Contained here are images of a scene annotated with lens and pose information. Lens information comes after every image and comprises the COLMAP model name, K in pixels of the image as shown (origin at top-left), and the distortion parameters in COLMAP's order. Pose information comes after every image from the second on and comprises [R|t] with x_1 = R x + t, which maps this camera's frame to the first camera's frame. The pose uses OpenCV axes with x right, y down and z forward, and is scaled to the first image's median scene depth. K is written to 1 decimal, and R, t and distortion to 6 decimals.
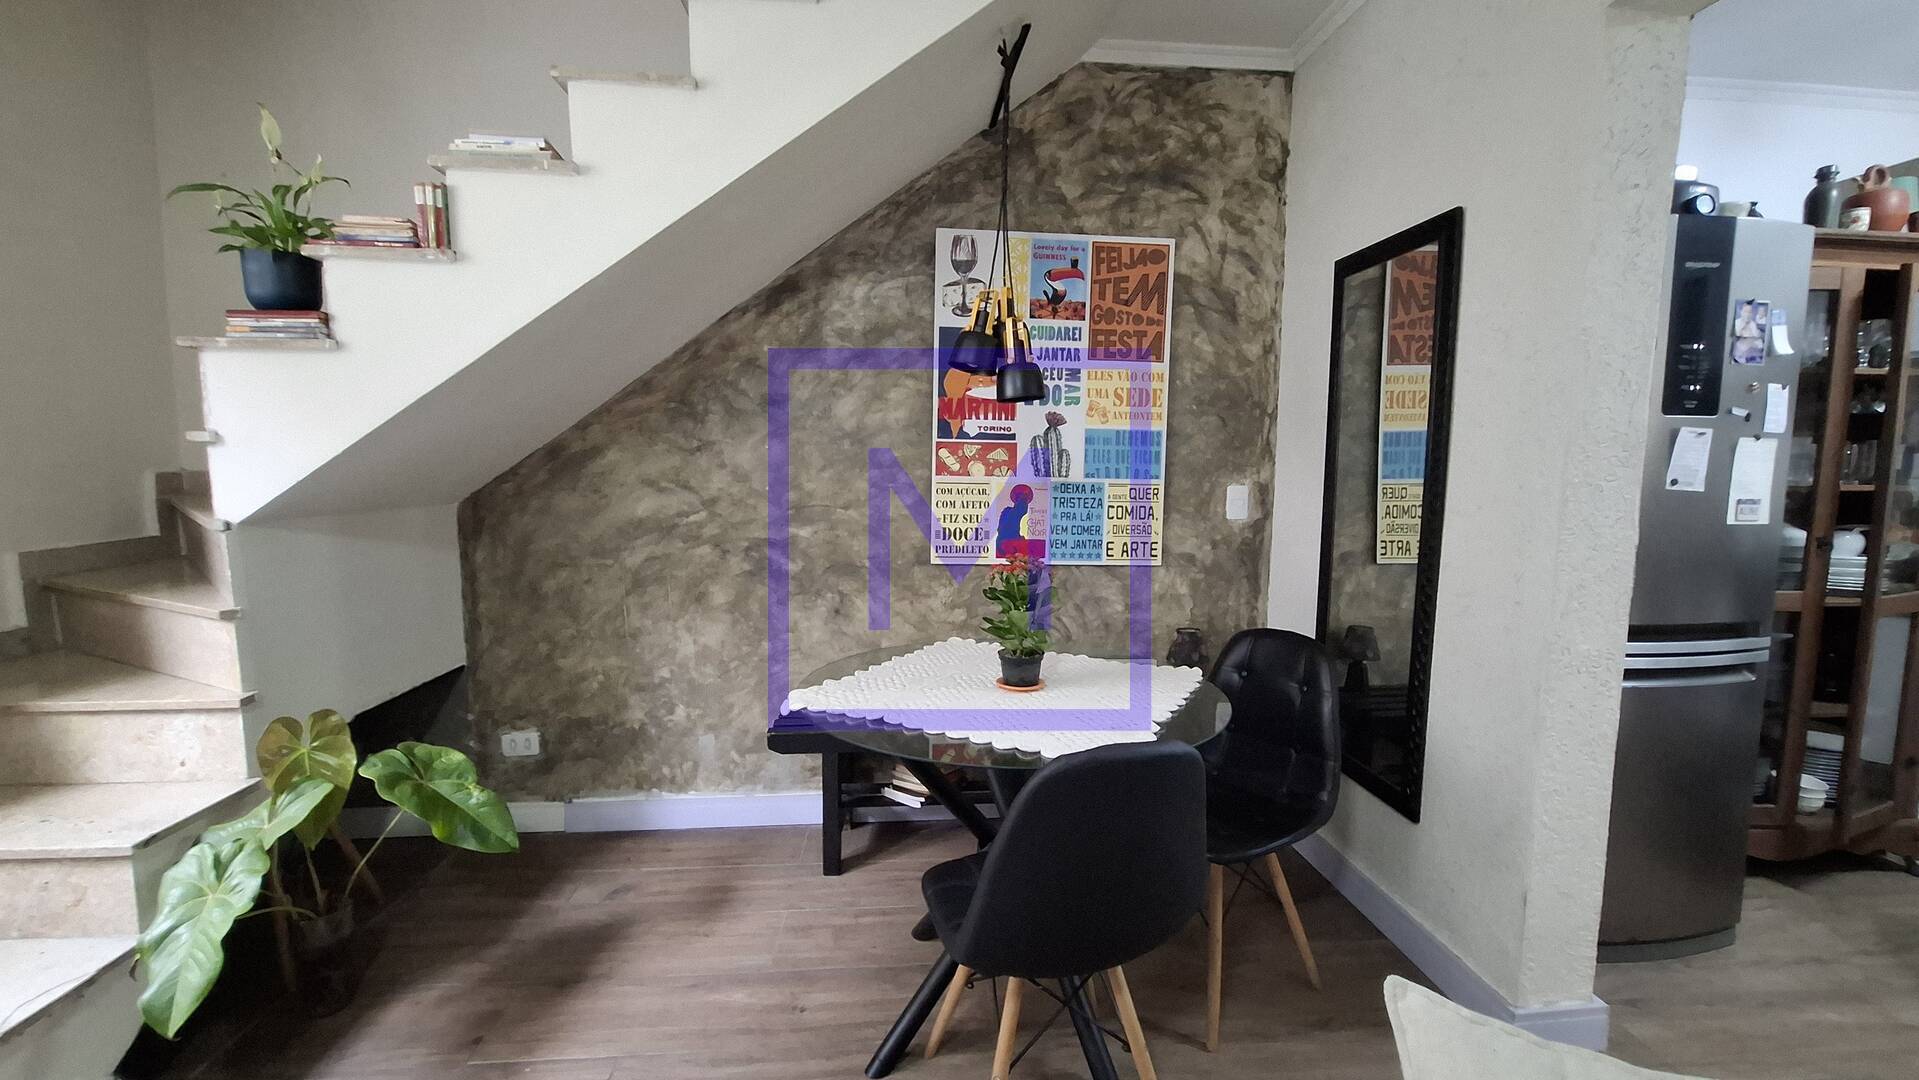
lens RADIAL K [[770.1, 0, 963.5], [0, 770.1, 540.7], [0, 0, 1]] dist [-0.000934, -0.000225]
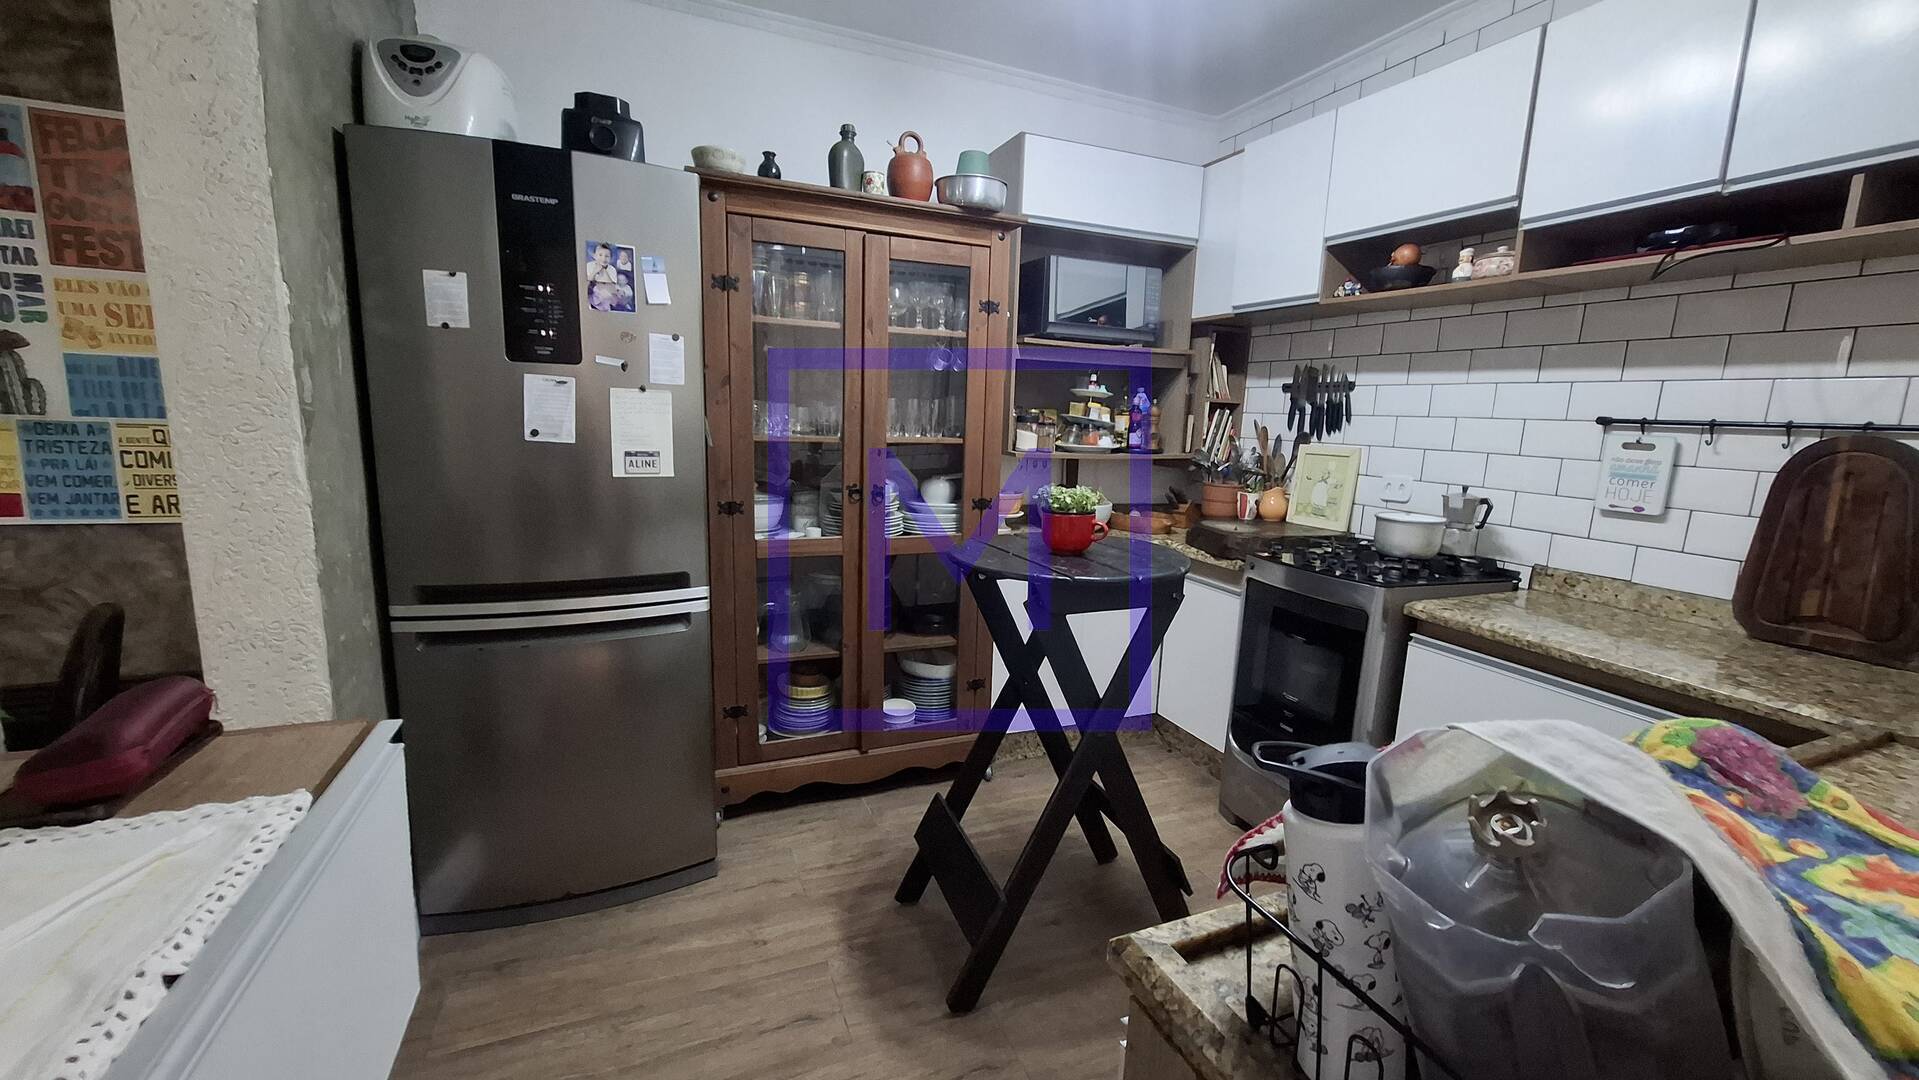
lens RADIAL K [[770.1, 0, 971.2], [0, 770.1, 543.1], [0, 0, 1]] dist [-0.000934, -0.000225]
pose [[0.951545, -0.029035, 0.306135, 0.811388], [0.004015, 0.996621, 0.082045, -0.011911], [-0.307483, -0.076841, 0.948446, -0.055639]]
